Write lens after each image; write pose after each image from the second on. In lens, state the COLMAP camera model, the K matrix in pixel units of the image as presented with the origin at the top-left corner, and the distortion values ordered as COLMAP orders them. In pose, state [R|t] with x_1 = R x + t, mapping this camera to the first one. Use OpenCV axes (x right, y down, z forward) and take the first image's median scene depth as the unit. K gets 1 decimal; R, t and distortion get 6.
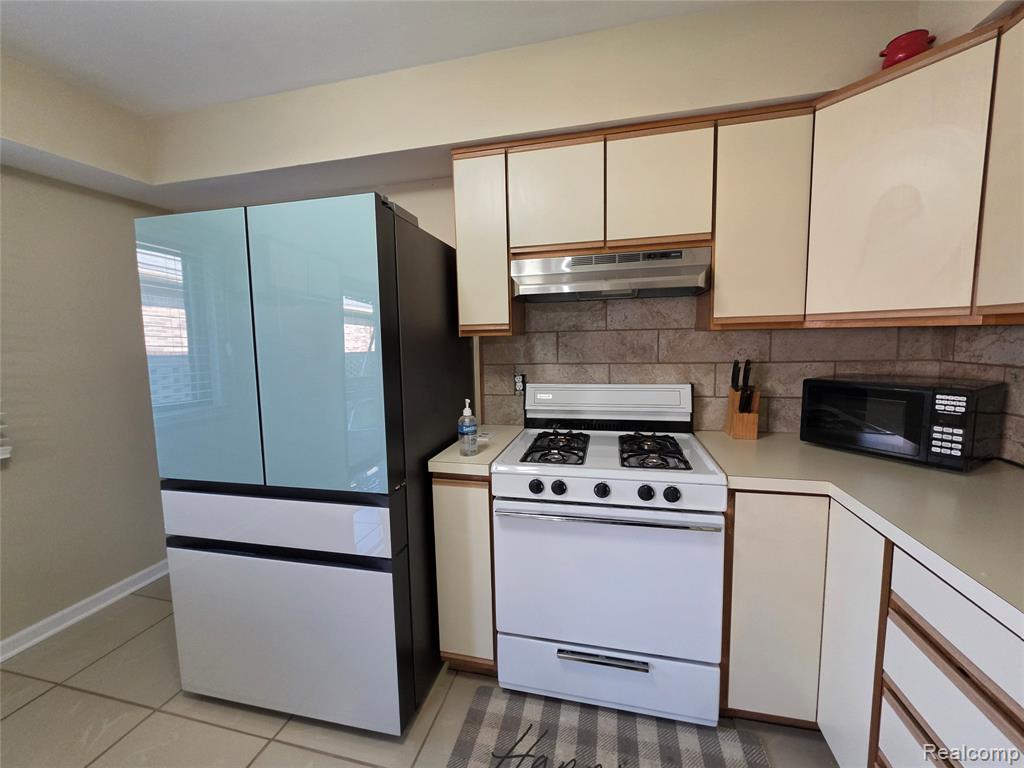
lens RADIAL K [[414.7, 0, 514.9], [0, 414.7, 382.9], [0, 0, 1]] dist [0.011104, -0.000151]
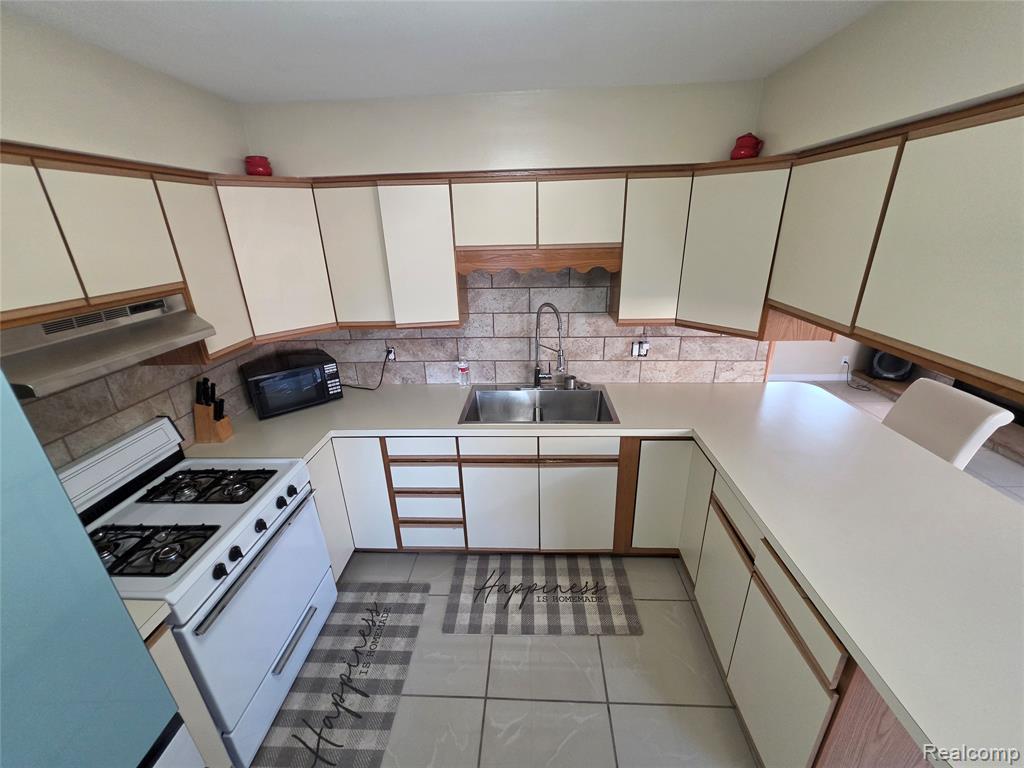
lens RADIAL K [[414.7, 0, 515.7], [0, 414.7, 384.2], [0, 0, 1]] dist [0.011104, -0.000151]
pose [[-0.188892, -0.333379, 0.923676, -0.796300], [0.140578, 0.921741, 0.361429, -0.390643], [-0.971883, 0.198120, -0.127244, 0.352451]]
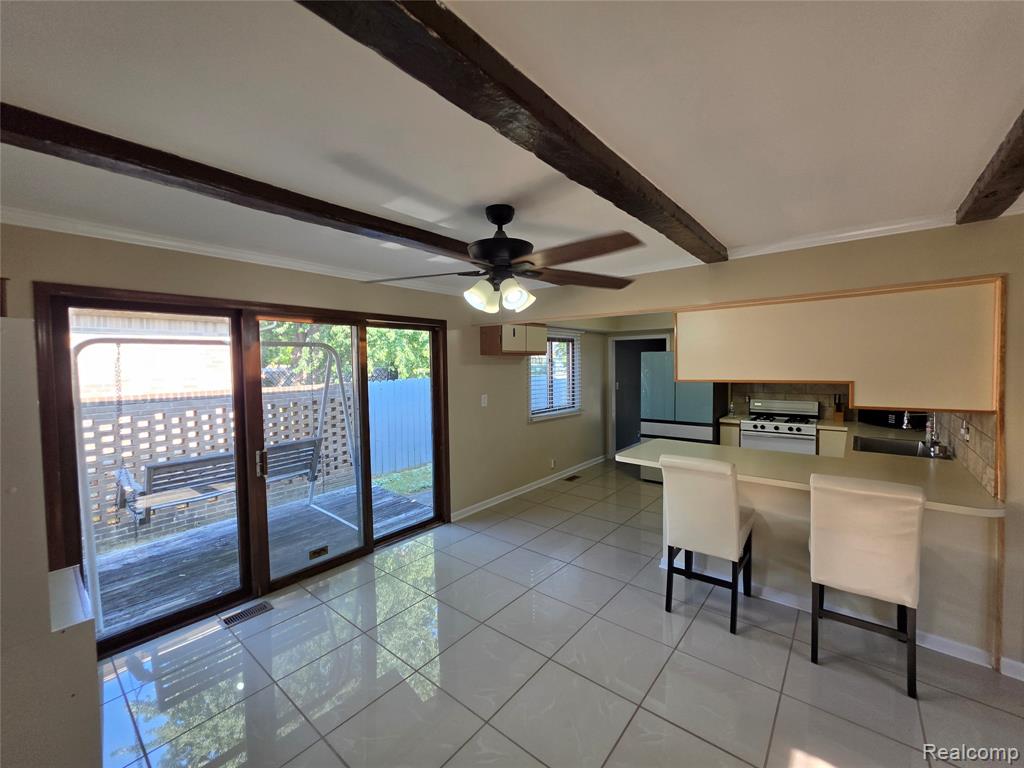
lens RADIAL K [[414.7, 0, 511.3], [0, 414.7, 380.2], [0, 0, 1]] dist [0.011104, -0.000151]
pose [[0.899881, 0.026758, -0.435313, -0.279844], [-0.052853, 0.997450, -0.047948, 0.126875], [0.432920, 0.066156, 0.899001, -3.052227]]
